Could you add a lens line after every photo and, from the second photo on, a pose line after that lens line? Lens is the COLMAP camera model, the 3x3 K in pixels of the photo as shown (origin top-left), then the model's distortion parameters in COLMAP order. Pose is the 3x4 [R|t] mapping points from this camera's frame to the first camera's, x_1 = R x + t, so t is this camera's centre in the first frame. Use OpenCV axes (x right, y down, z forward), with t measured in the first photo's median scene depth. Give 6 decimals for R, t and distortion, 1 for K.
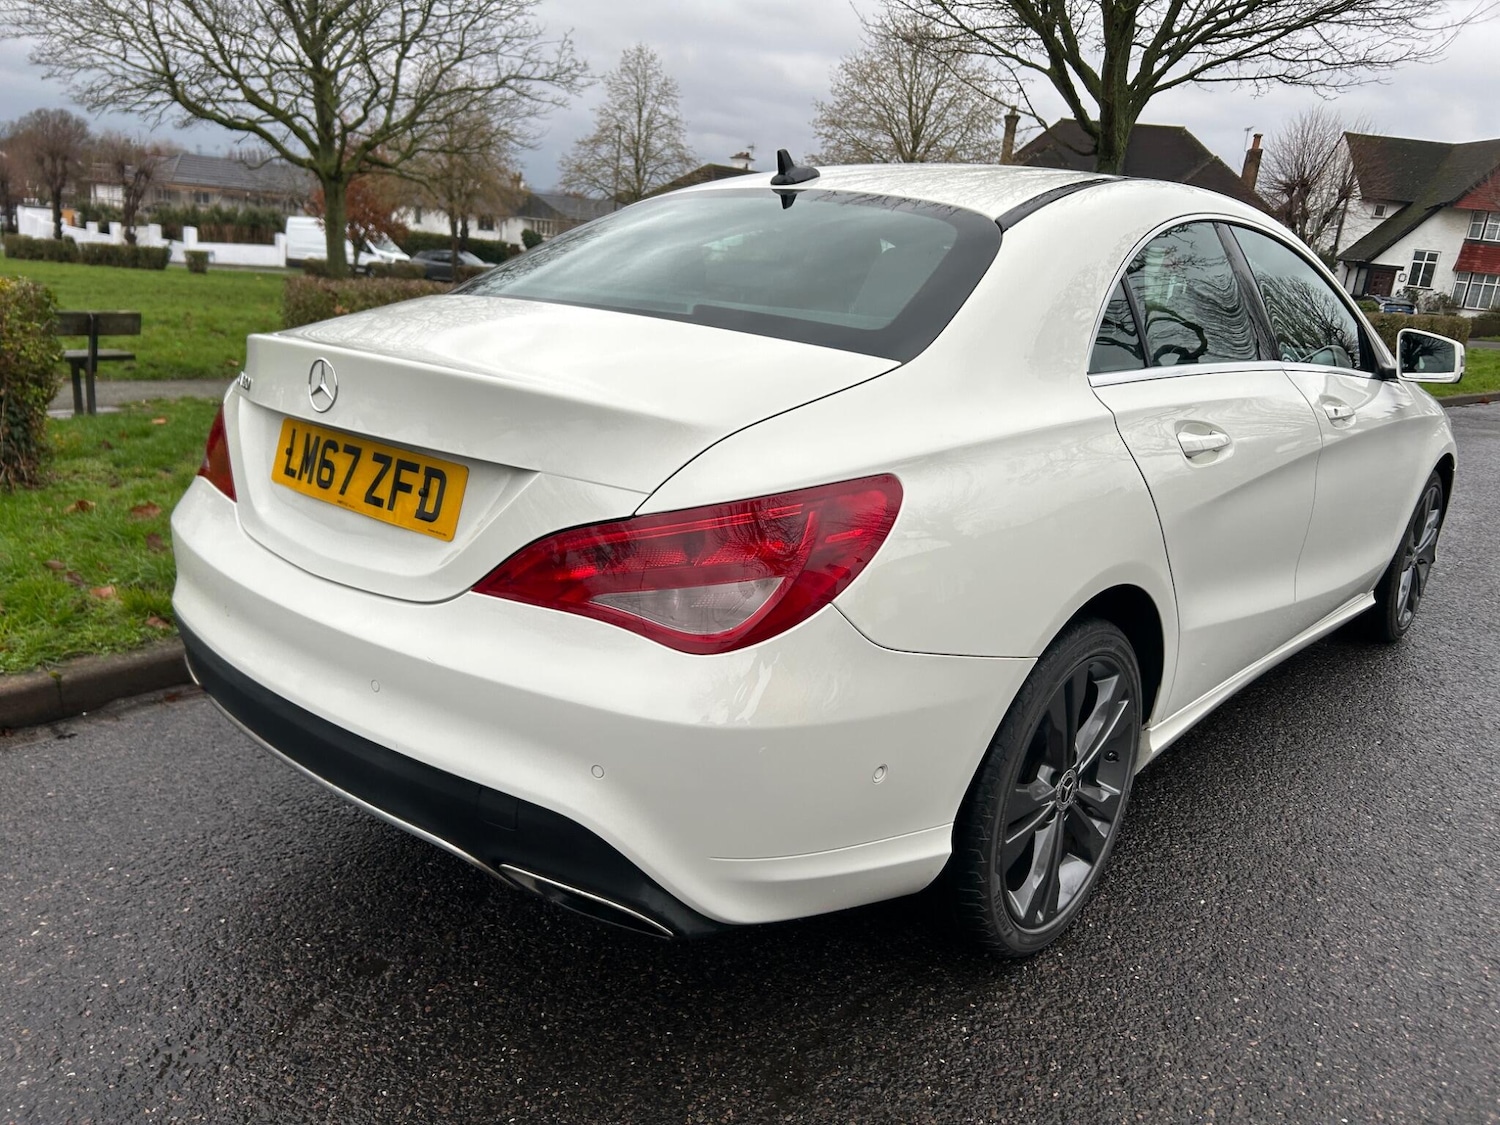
lens RADIAL K [[1151.5, 0, 739.6], [0, 1151.5, 556.6], [0, 0, 1]] dist [0.036811, -0.035510]
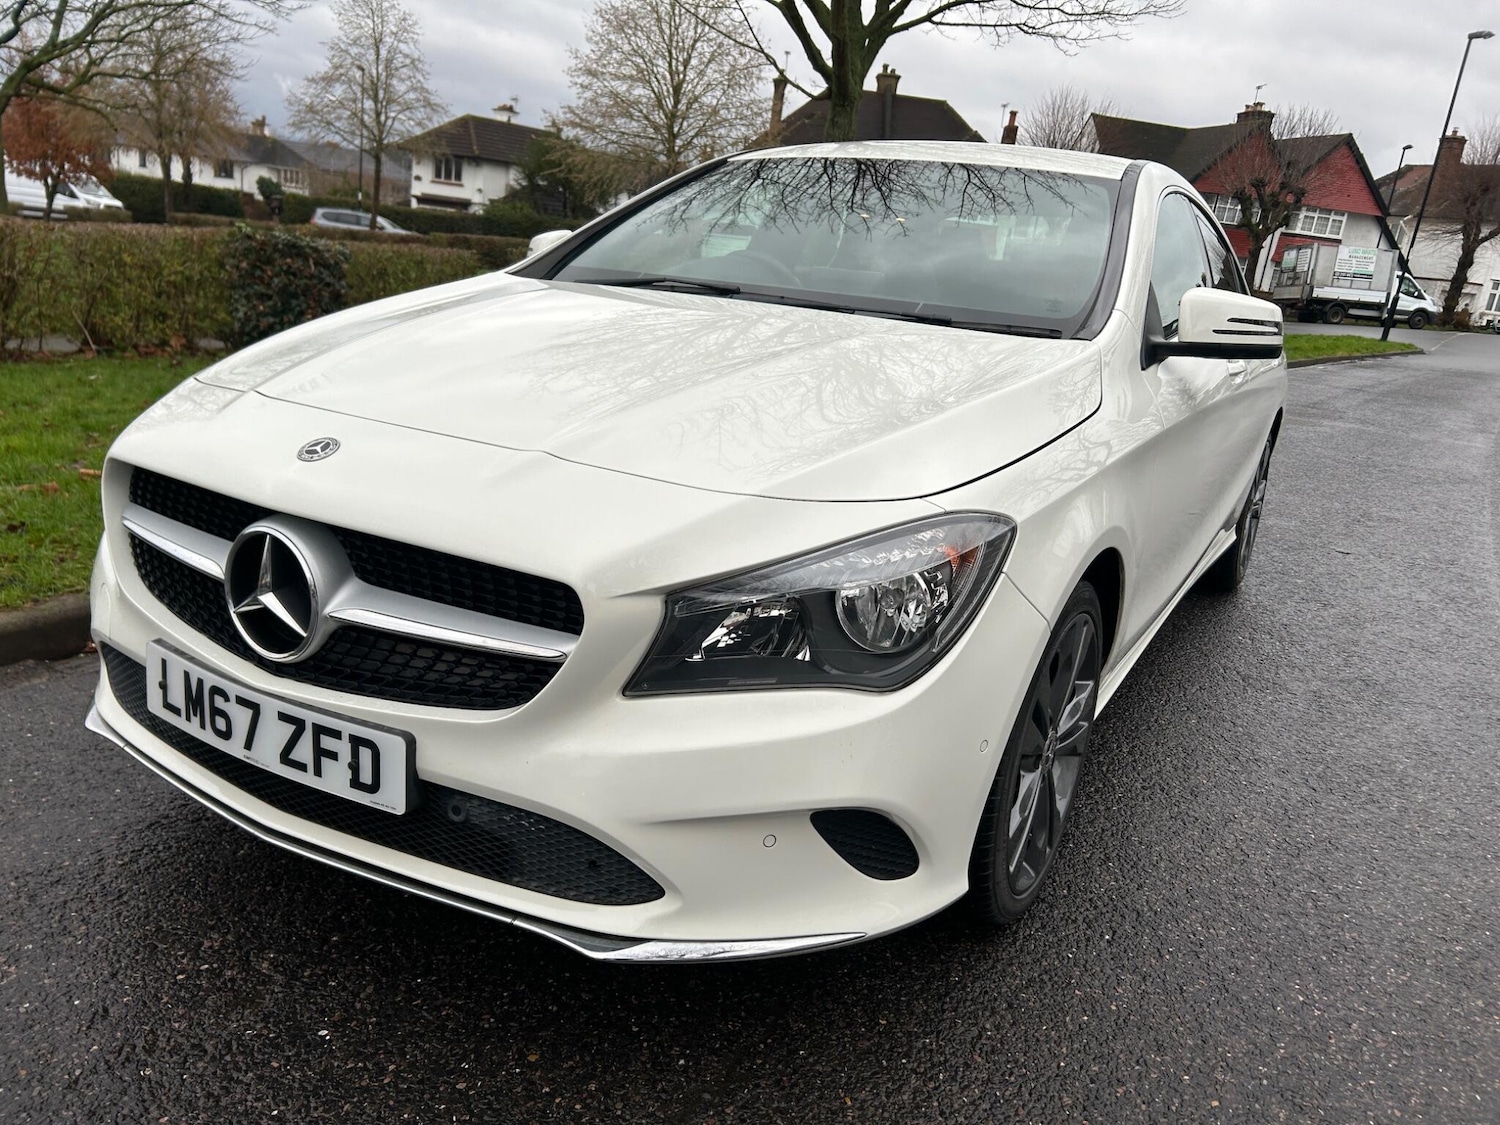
lens RADIAL K [[1145.5, 0, 750.0], [0, 1145.5, 562.5], [0, 0, 1]] dist [0.026757, -0.010893]
pose [[0.982295, -0.025593, 0.185583, 0.033516], [0.019348, 0.999186, 0.035385, -0.009821], [-0.186337, -0.031168, 0.981991, 0.057753]]
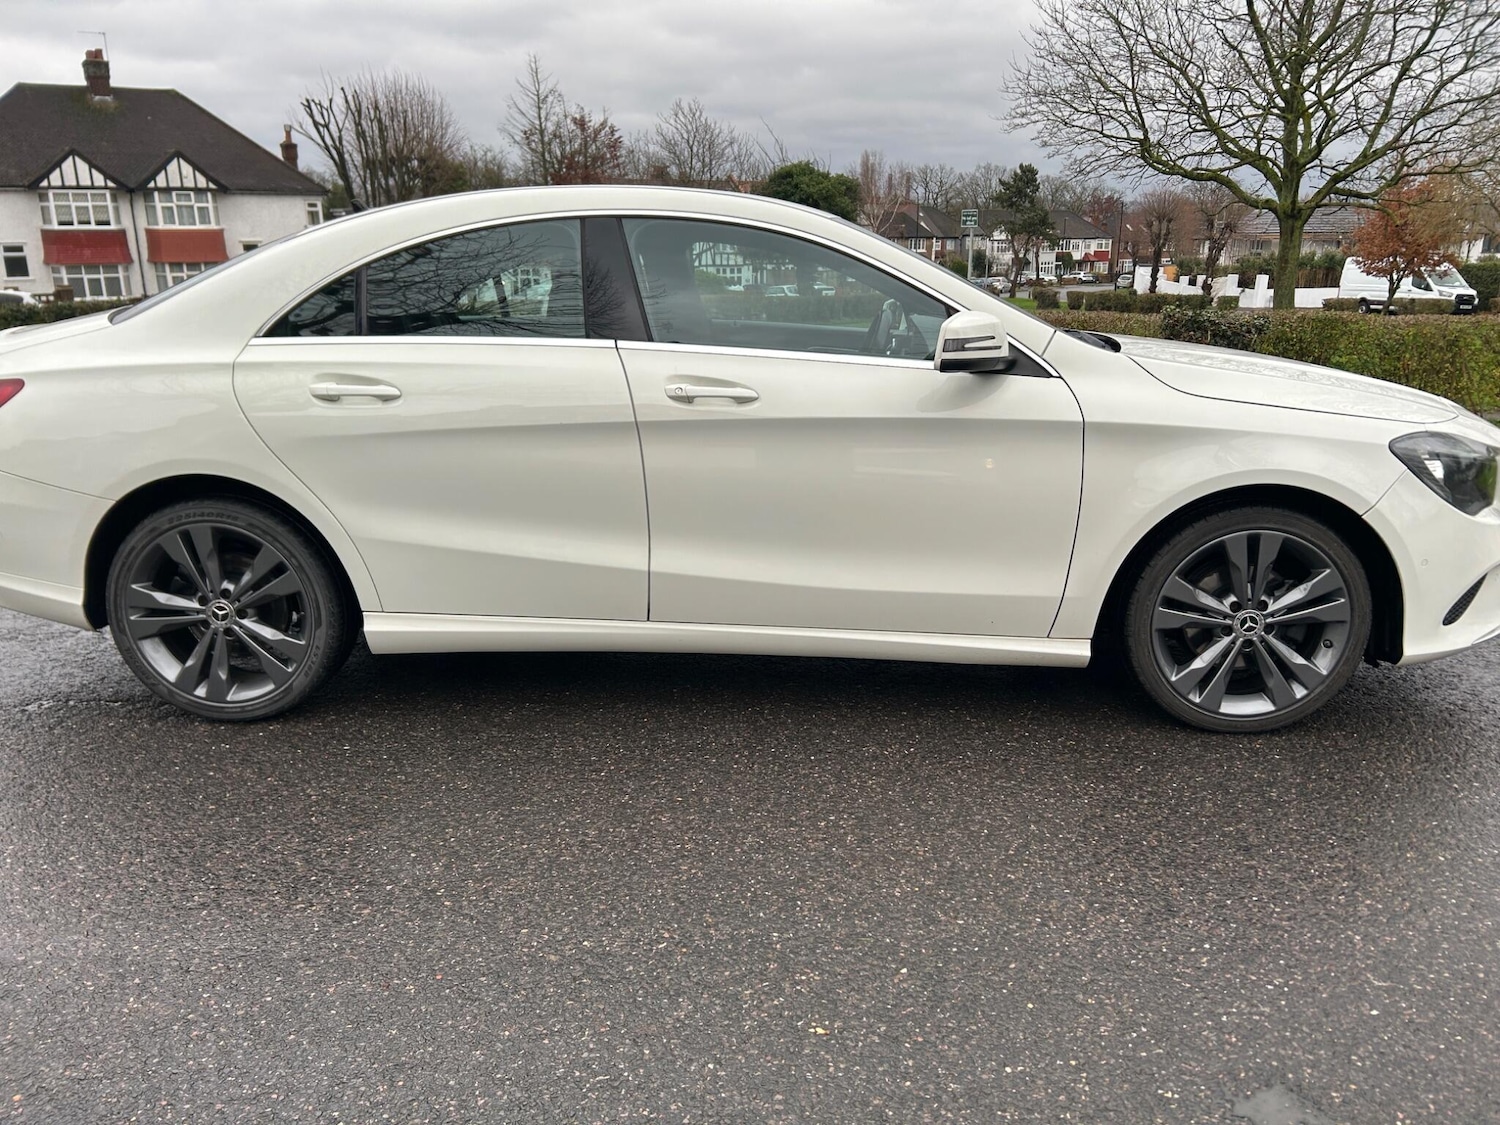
lens RADIAL K [[1148.6, 0, 755.6], [0, 1148.6, 552.8], [0, 0, 1]] dist [0.039558, -0.039649]
pose [[0.621033, 0.128077, -0.773250, 0.161261], [-0.160486, 0.986435, 0.034494, -0.003305], [0.767178, 0.102674, 0.633163, 0.050467]]
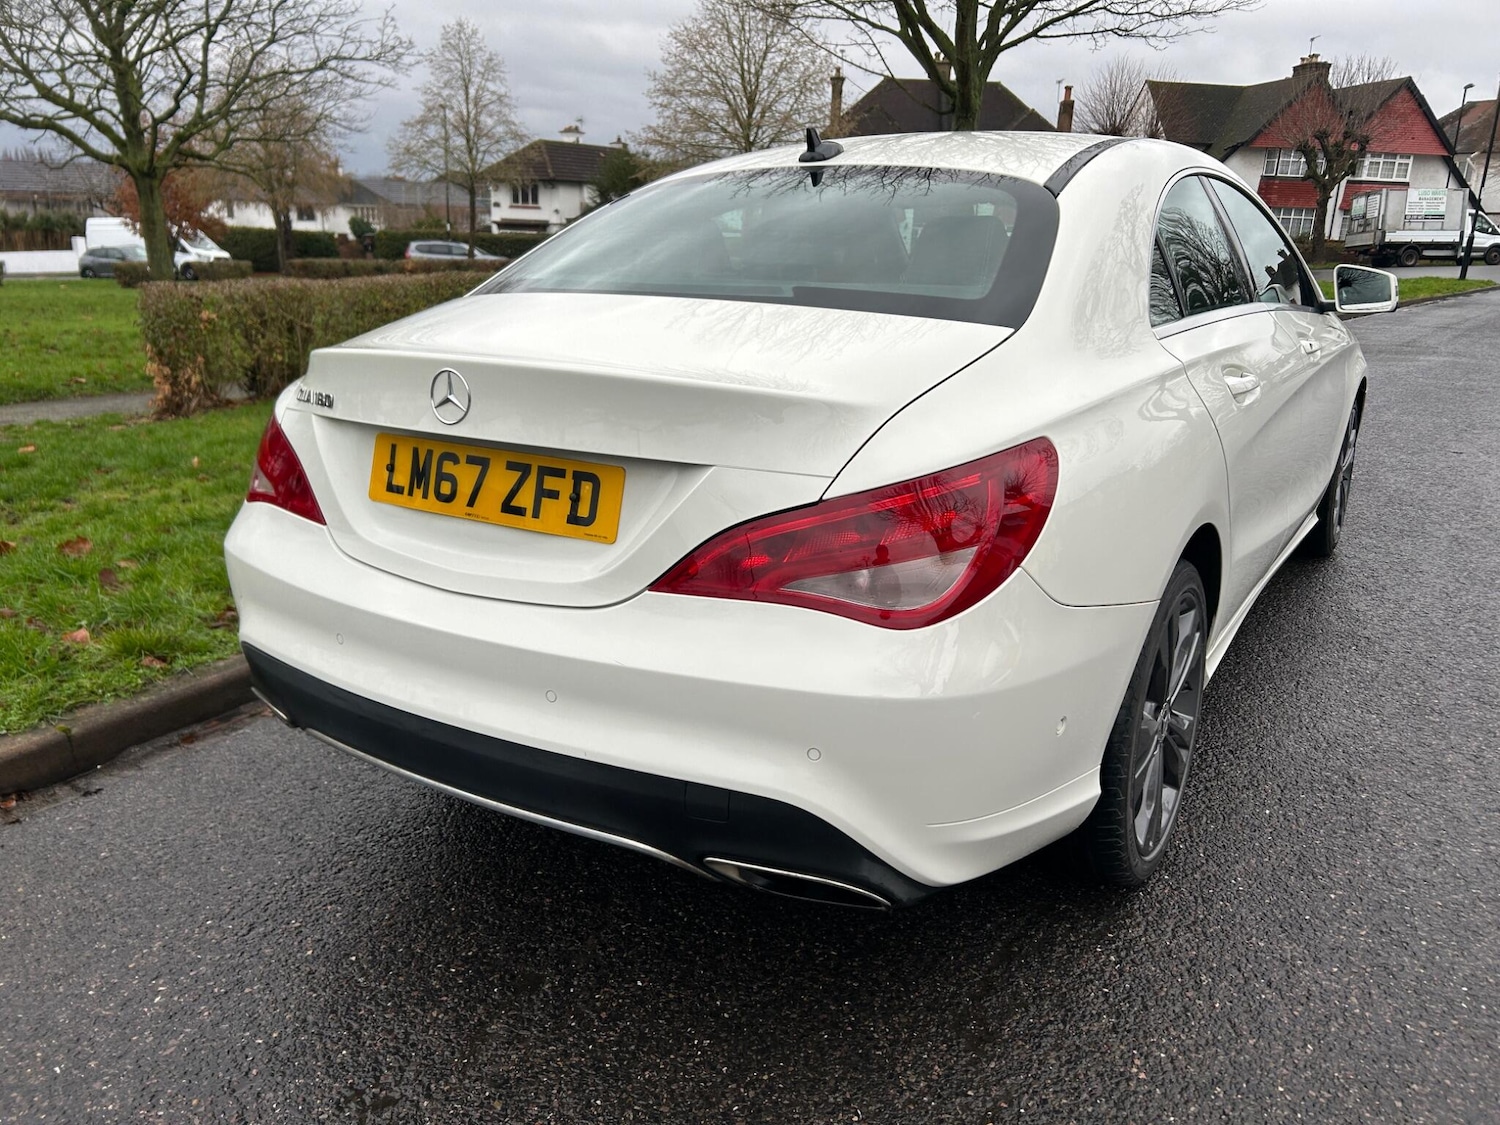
lens RADIAL K [[1148.6, 0, 755.6], [0, 1148.6, 552.8], [0, 0, 1]] dist [0.039558, -0.039649]
pose [[0.986441, -0.097427, 0.132066, -0.018545], [0.094601, 0.995135, 0.027526, -0.001500], [-0.134105, -0.014659, 0.990859, 0.000544]]
